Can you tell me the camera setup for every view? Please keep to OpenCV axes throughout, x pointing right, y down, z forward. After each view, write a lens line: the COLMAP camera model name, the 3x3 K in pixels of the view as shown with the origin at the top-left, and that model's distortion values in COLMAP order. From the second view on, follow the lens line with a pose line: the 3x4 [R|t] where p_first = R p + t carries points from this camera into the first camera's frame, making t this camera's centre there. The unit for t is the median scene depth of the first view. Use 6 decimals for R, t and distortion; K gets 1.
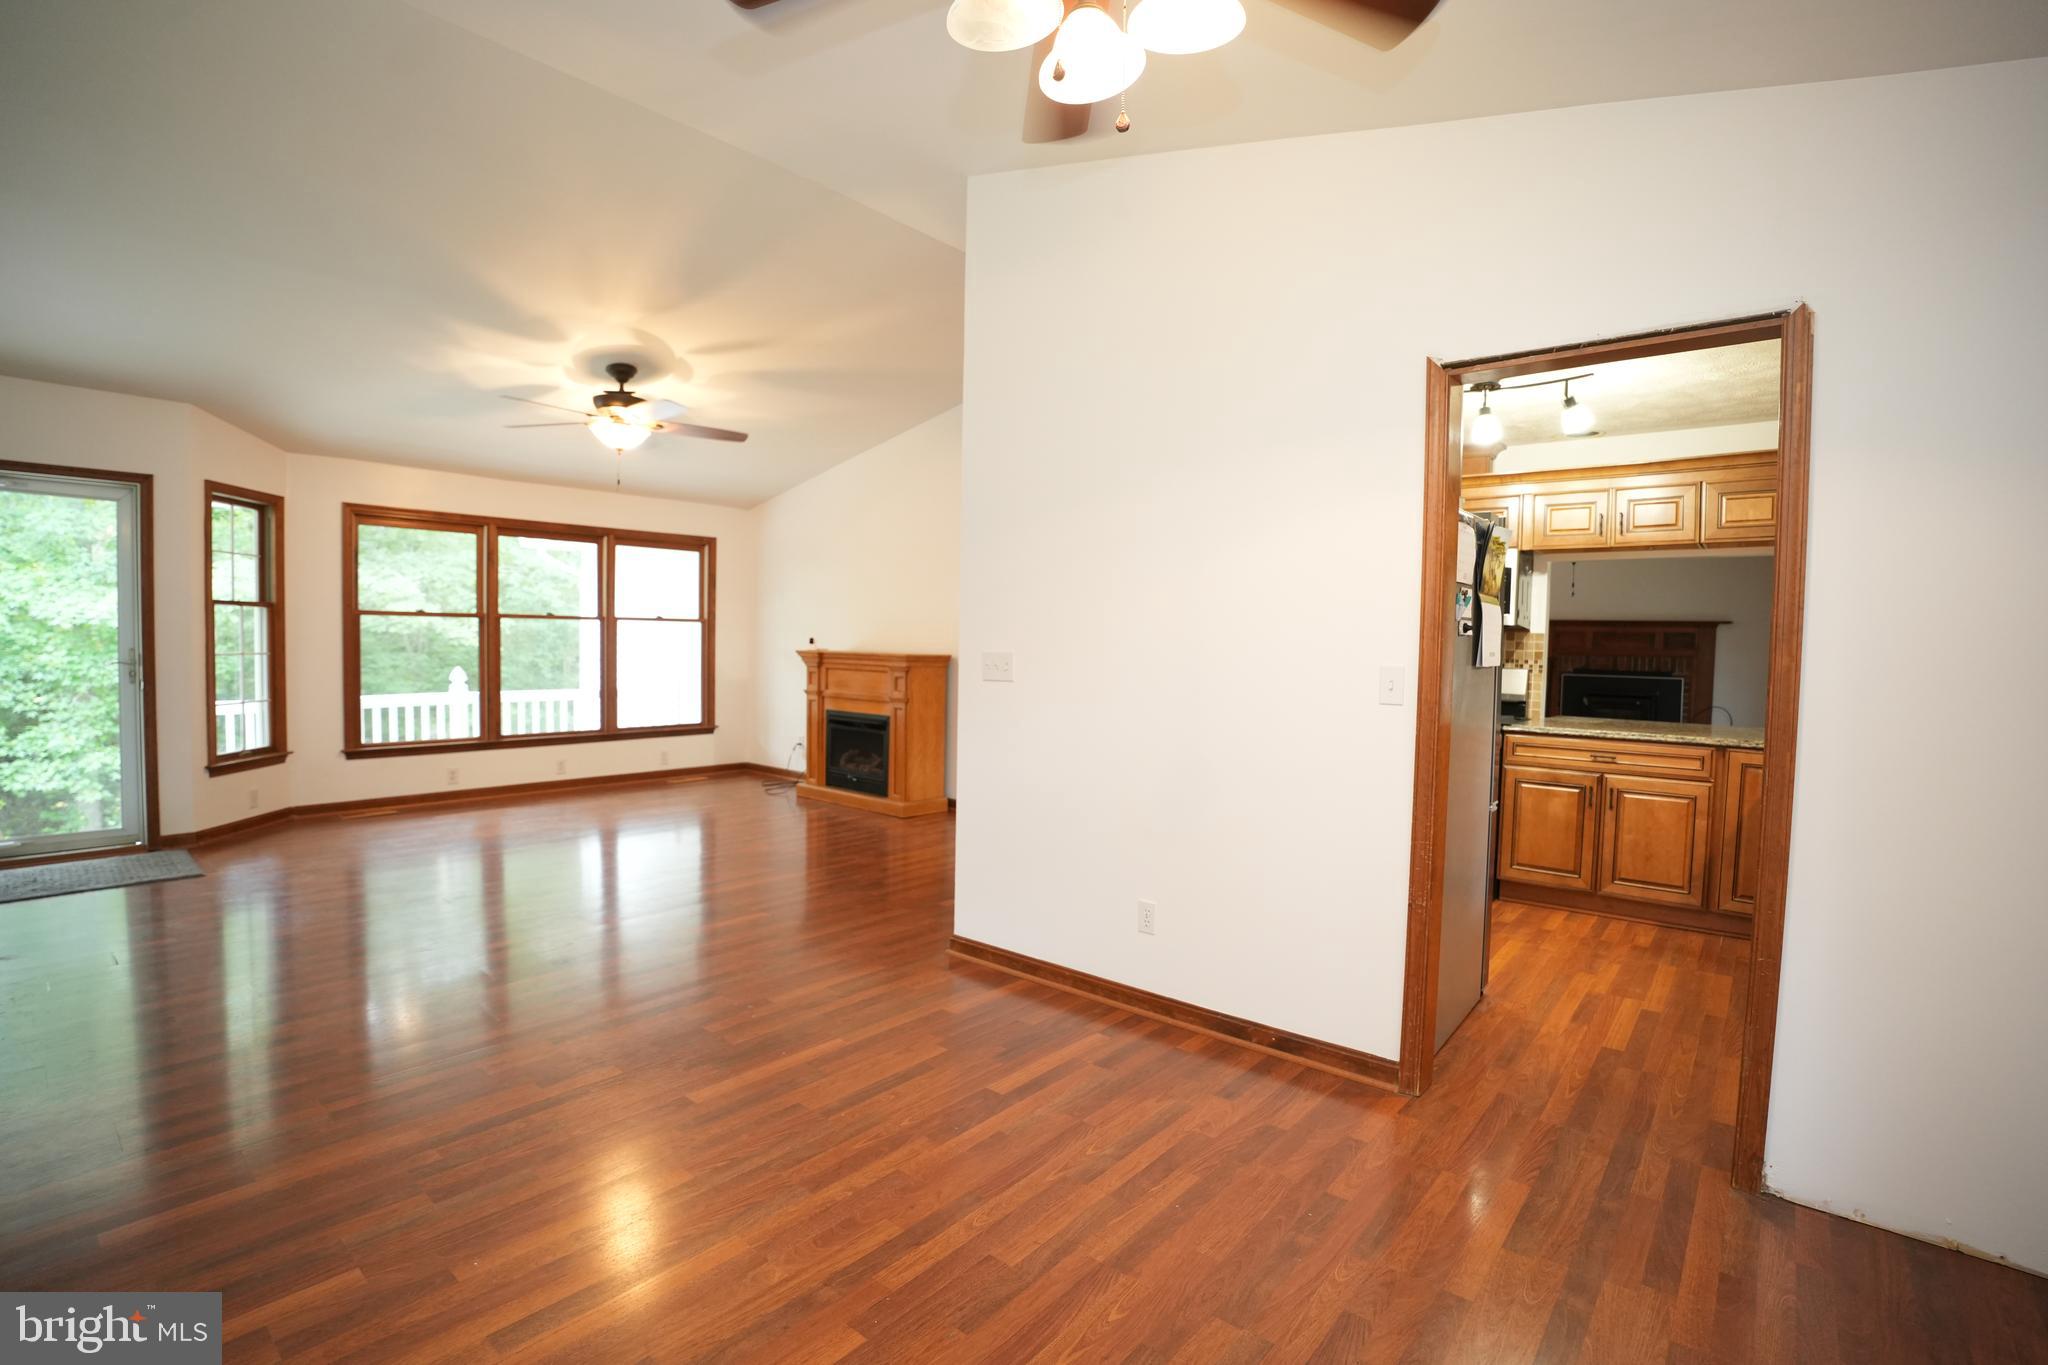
lens RADIAL K [[932.3, 0, 1013.8], [0, 932.3, 682.0], [0, 0, 1]] dist [-0.069355, 0.016320]
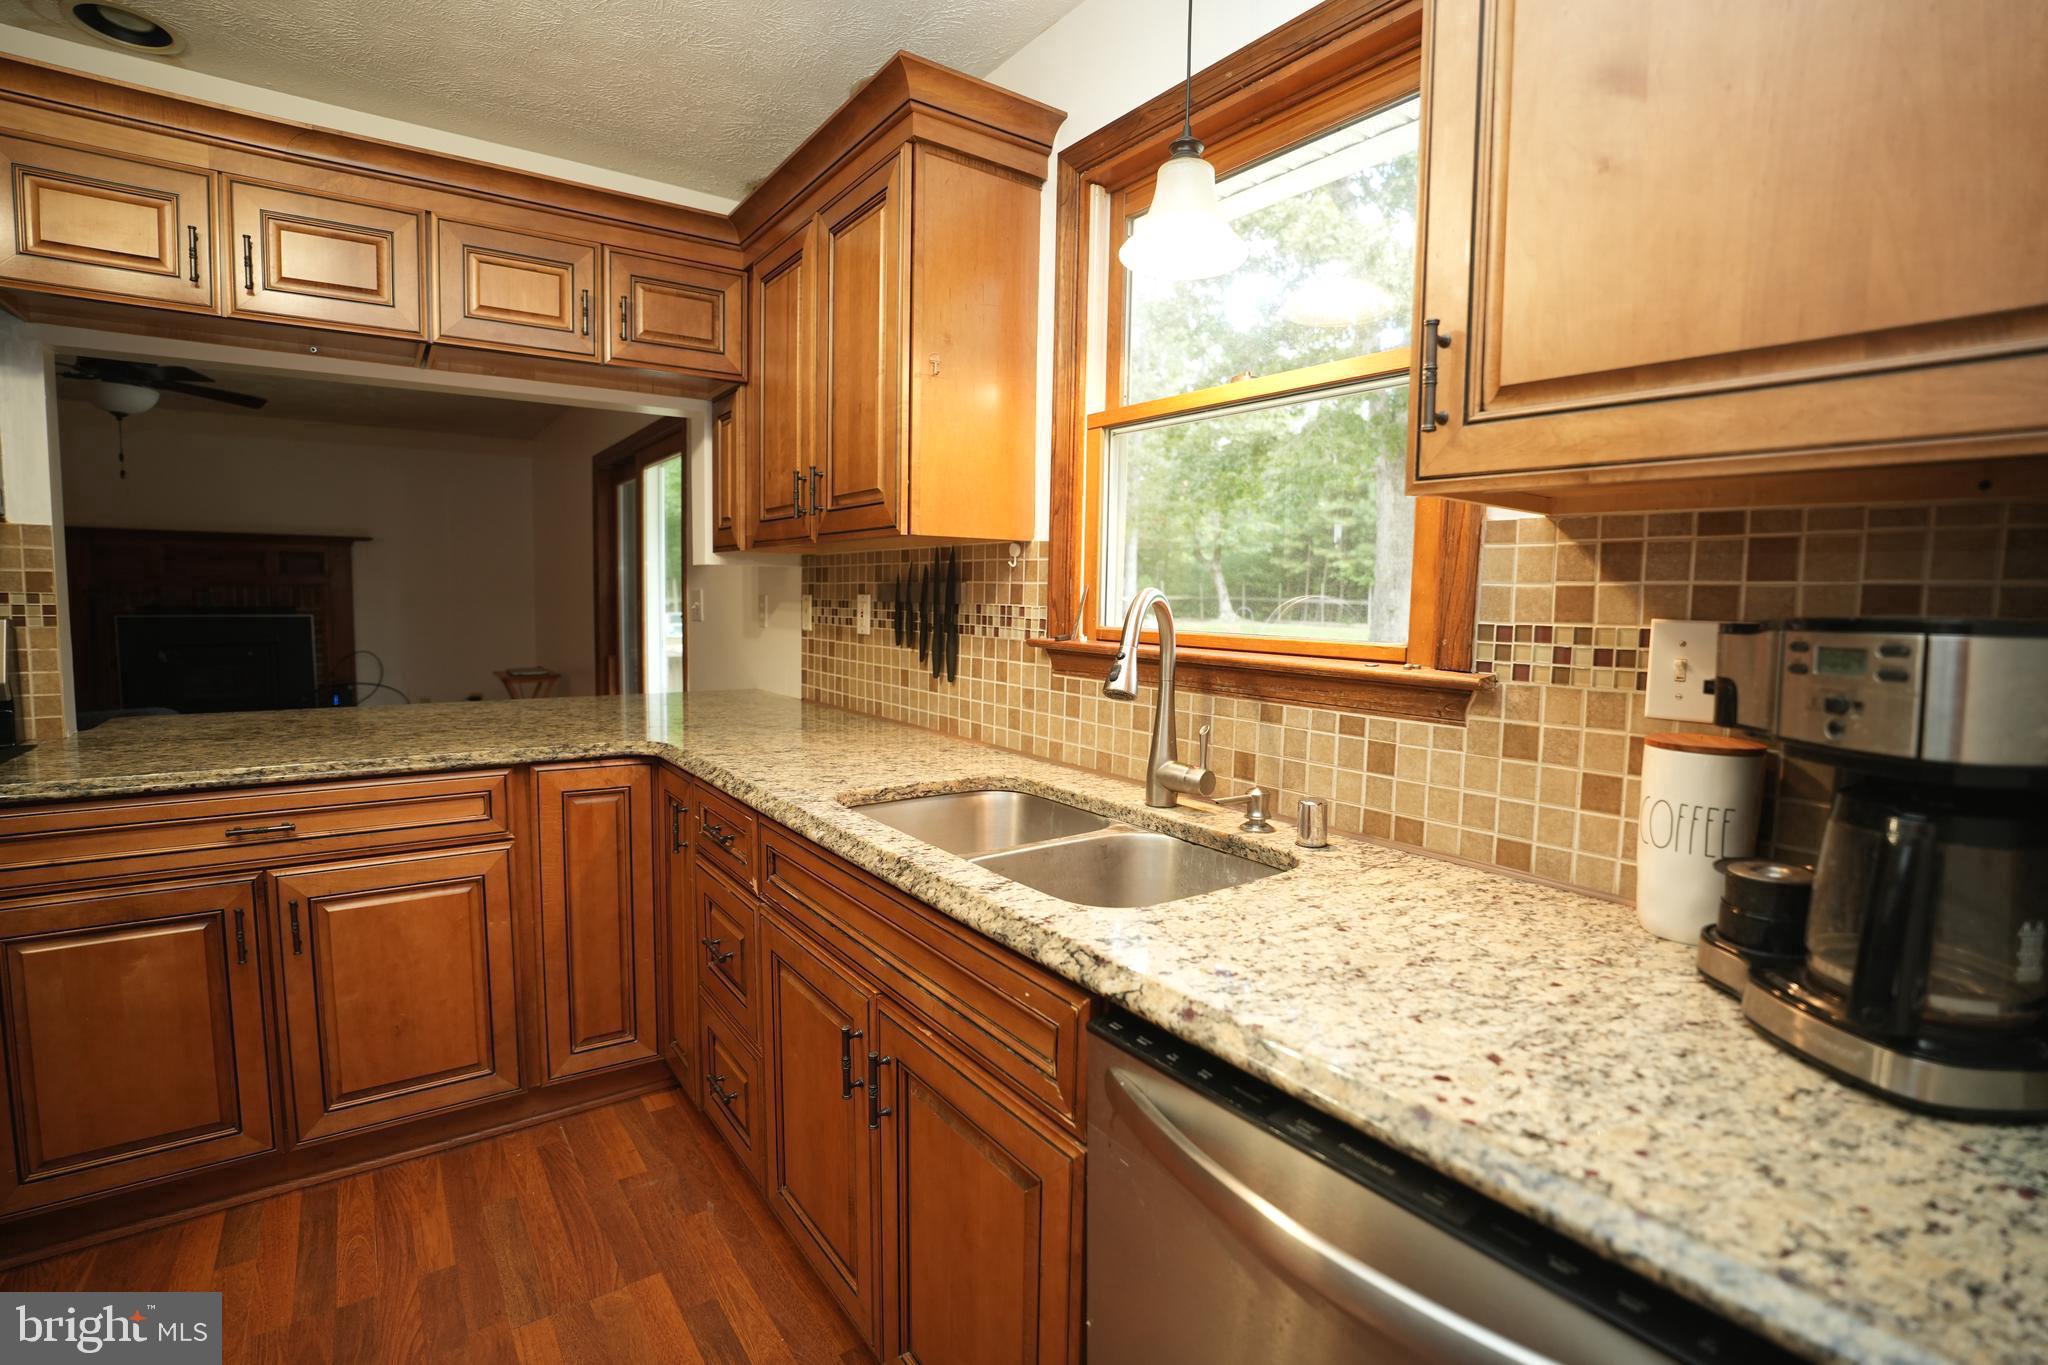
lens RADIAL K [[941.9, 0, 1024.0], [0, 941.9, 682.5], [0, 0, 1]] dist [-0.072537, 0.019780]
pose [[0.232756, -0.104277, 0.966928, 1.175399], [0.029650, 0.994534, 0.100117, -0.044056], [-0.972083, 0.005367, 0.234576, 1.945542]]
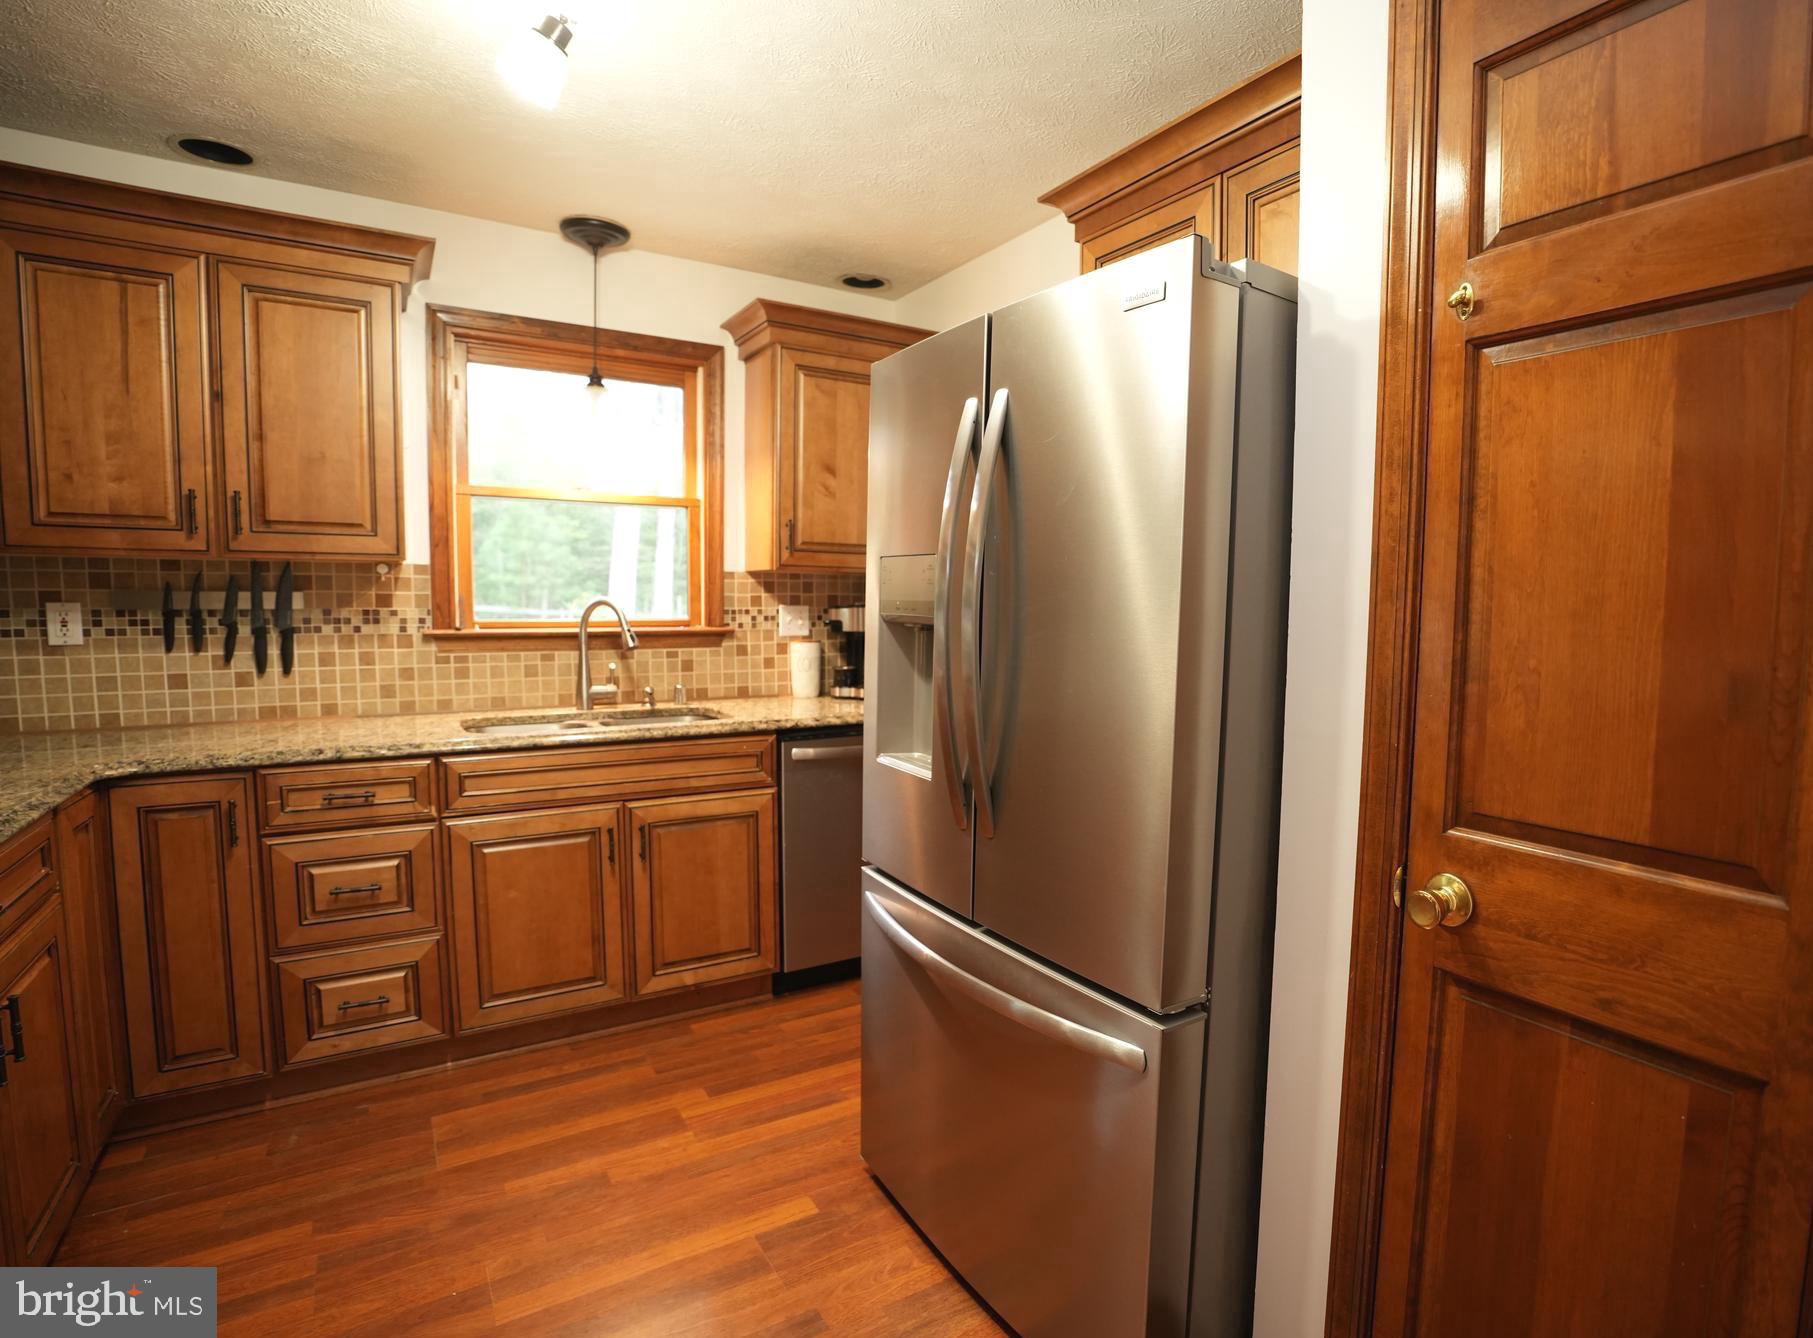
lens RADIAL K [[950.3, 0, 994.4], [0, 950.3, 680.5], [0, 0, 1]] dist [-0.059557, 0.019473]
pose [[-0.962407, -0.051979, 0.266593, 0.771705], [-0.016394, 0.990845, 0.134009, -0.163211], [-0.271118, 0.124600, -0.954447, 4.048364]]
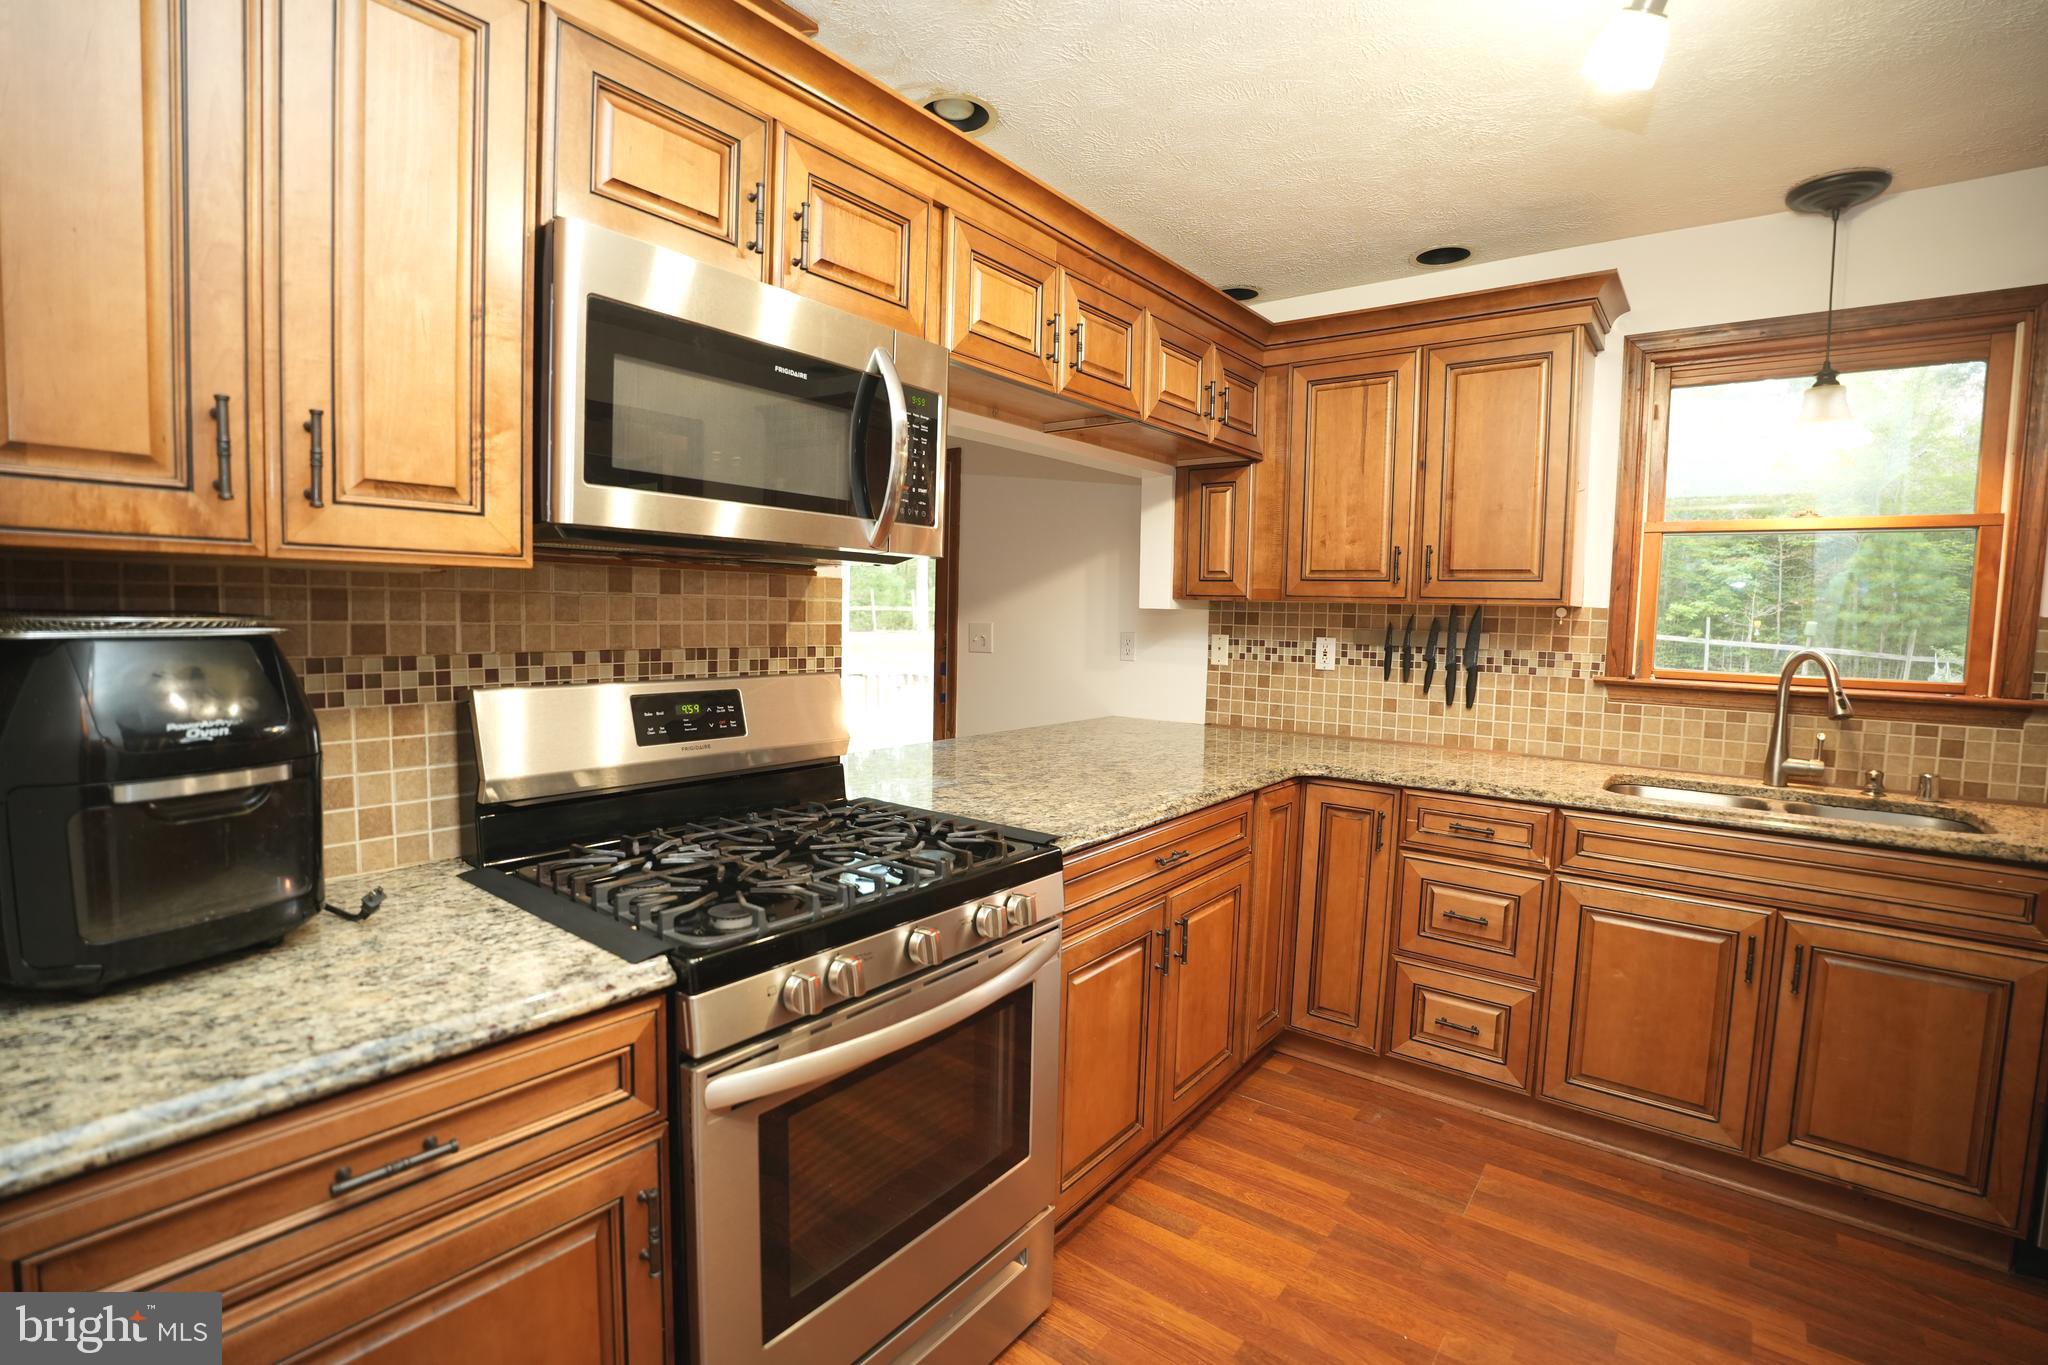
lens RADIAL K [[941.9, 0, 1024.0], [0, 941.9, 682.5], [0, 0, 1]] dist [-0.072537, 0.019780]
pose [[-0.044855, -0.095150, 0.994452, 0.635126], [0.022128, 0.995115, 0.096212, -0.179810], [-0.998748, 0.026321, -0.042530, 3.688025]]
